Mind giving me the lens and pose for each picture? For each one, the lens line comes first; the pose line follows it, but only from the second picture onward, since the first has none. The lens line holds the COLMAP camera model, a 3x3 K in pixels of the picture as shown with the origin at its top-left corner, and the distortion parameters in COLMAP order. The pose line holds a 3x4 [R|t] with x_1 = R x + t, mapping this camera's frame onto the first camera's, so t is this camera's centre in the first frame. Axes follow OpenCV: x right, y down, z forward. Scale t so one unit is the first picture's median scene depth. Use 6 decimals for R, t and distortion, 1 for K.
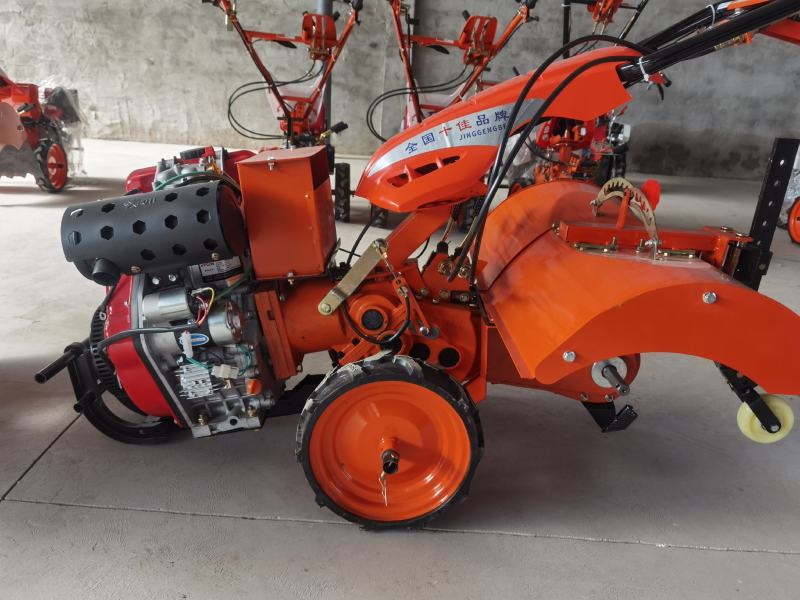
lens RADIAL K [[642.6, 0, 404.5], [0, 642.6, 301.5], [0, 0, 1]] dist [0.025729, 0.003944]
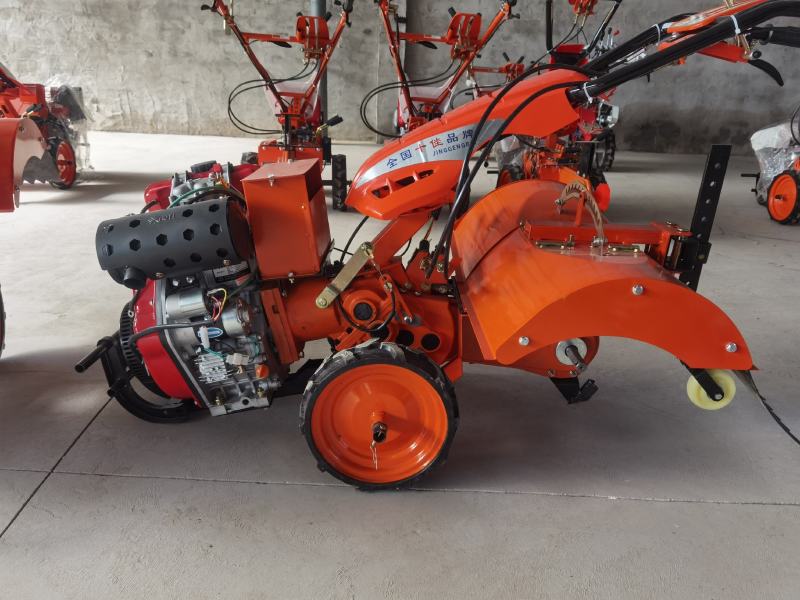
lens RADIAL K [[626.7, 0, 400.0], [0, 626.7, 300.0], [0, 0, 1]] dist [0.030281, 0.002525]
pose [[0.999683, -0.023946, -0.007729, 0.023689], [0.024152, 0.999325, 0.027680, -0.019593], [0.007061, -0.027858, 0.999587, -0.114446]]
